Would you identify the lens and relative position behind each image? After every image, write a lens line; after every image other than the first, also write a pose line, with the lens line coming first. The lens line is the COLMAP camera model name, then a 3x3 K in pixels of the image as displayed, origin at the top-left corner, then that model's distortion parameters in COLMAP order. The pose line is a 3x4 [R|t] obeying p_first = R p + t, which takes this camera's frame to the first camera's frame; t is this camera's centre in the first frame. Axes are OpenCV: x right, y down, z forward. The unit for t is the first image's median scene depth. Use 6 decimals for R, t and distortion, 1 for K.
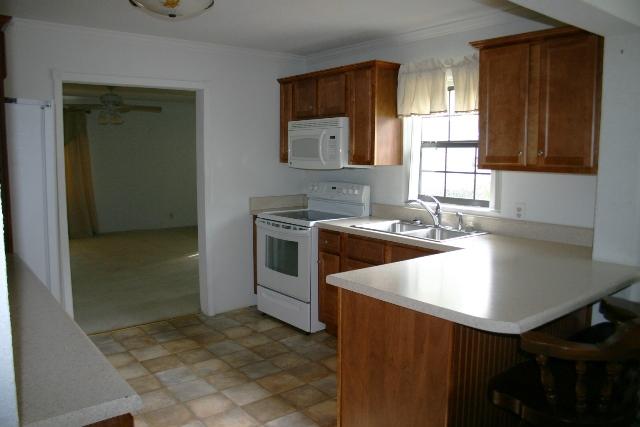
lens RADIAL K [[522.7, 0, 320.0], [0, 522.7, 213.5], [0, 0, 1]] dist [-0.093716, 0.005538]
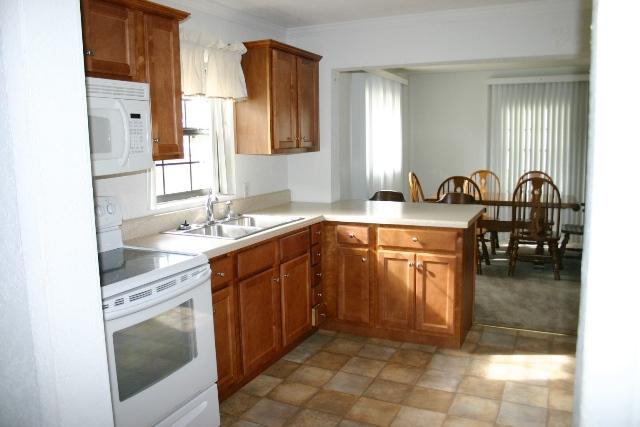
lens RADIAL K [[522.7, 0, 320.0], [0, 522.7, 213.5], [0, 0, 1]] dist [-0.093716, 0.005538]
pose [[-0.459995, -0.118988, 0.879913, -0.721329], [0.115653, 0.974509, 0.192241, -0.156558], [-0.880357, 0.190195, -0.434508, 1.349361]]
